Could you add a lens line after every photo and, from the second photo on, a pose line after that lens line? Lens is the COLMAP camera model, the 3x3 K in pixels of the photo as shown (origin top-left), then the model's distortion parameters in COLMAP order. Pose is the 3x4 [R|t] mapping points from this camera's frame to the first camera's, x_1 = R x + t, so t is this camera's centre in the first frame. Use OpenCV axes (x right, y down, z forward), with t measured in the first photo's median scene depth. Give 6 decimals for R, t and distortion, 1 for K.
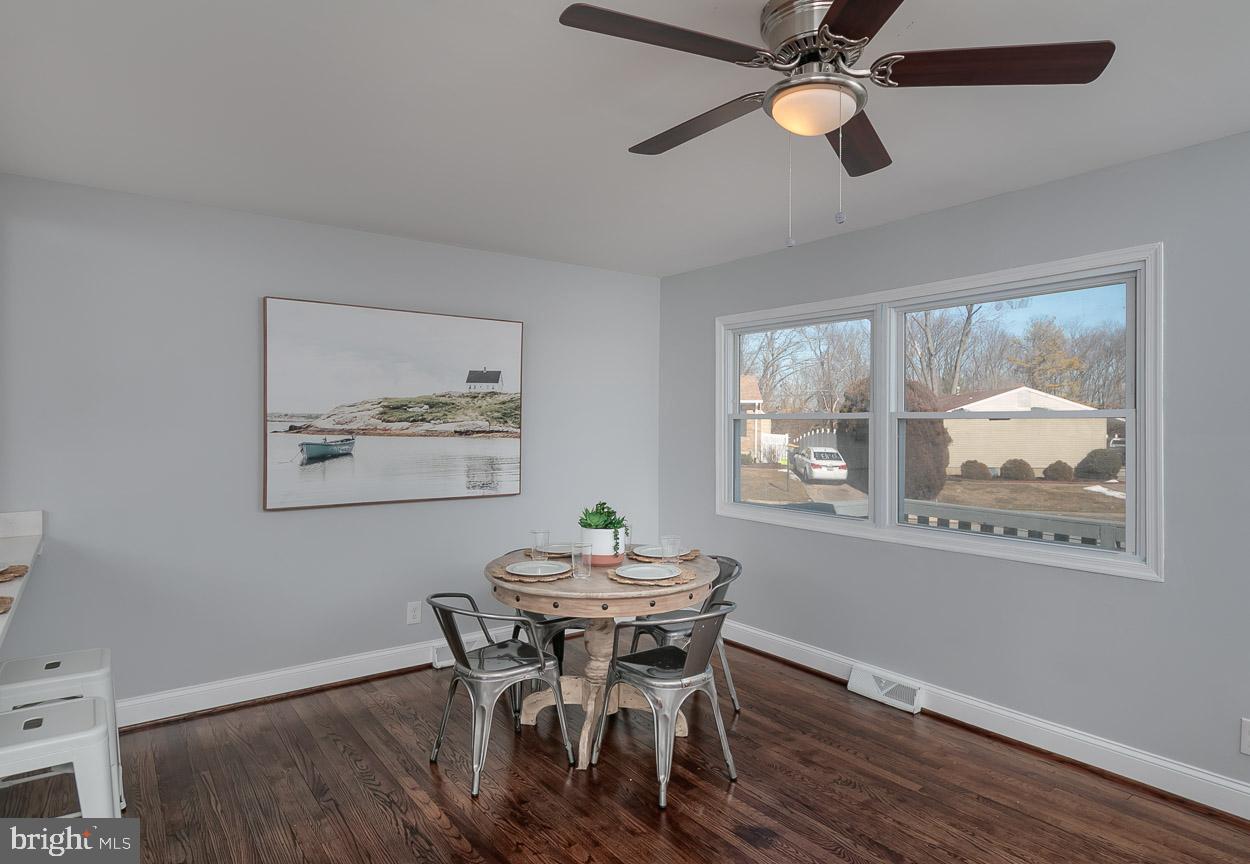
lens RADIAL K [[714.3, 0, 640.1], [0, 714.3, 422.7], [0, 0, 1]] dist [0.006222, 0.001005]
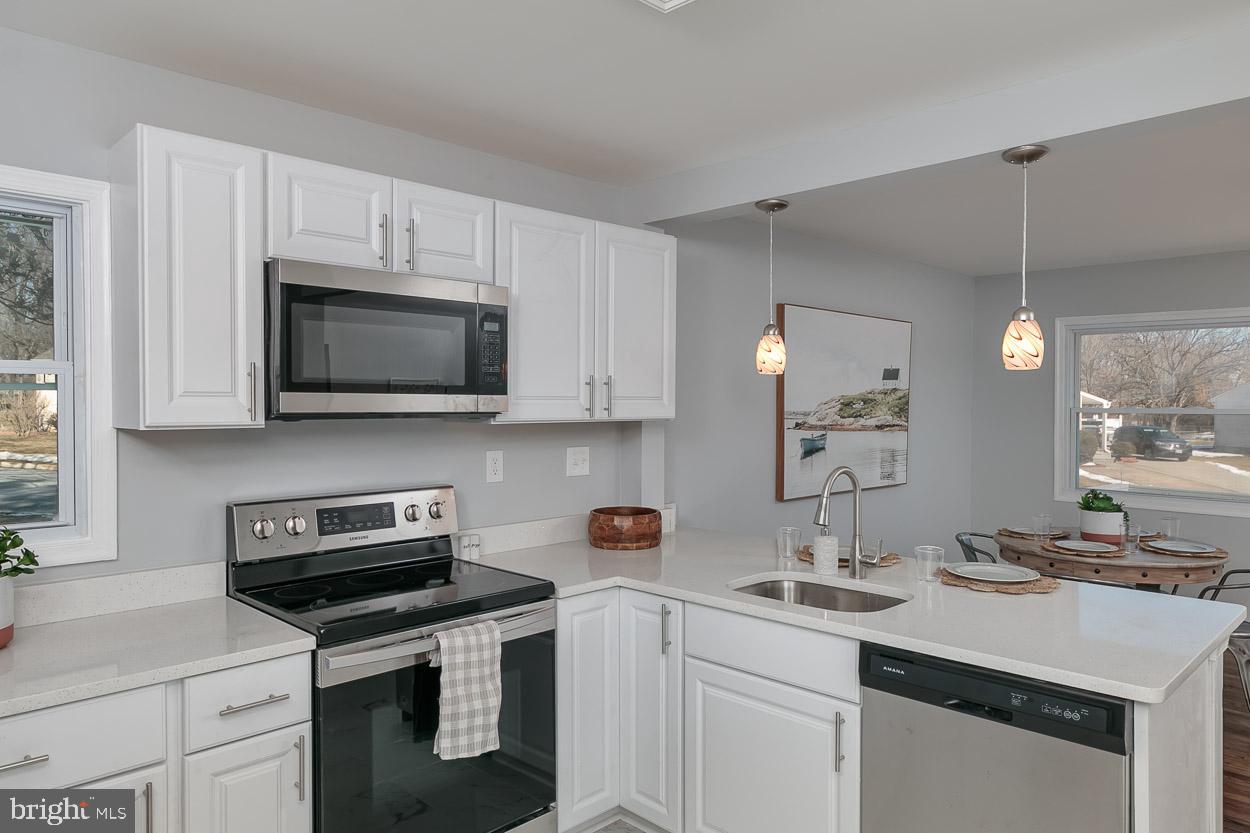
lens RADIAL K [[833.2, 0, 625.0], [0, 833.2, 416.5], [0, 0, 1]] dist [0.004602, 0.001558]
pose [[0.992451, -0.002628, 0.122615, -0.848650], [0.000353, 0.999827, 0.018570, -0.027036], [-0.122642, -0.018387, 0.992281, -0.203736]]
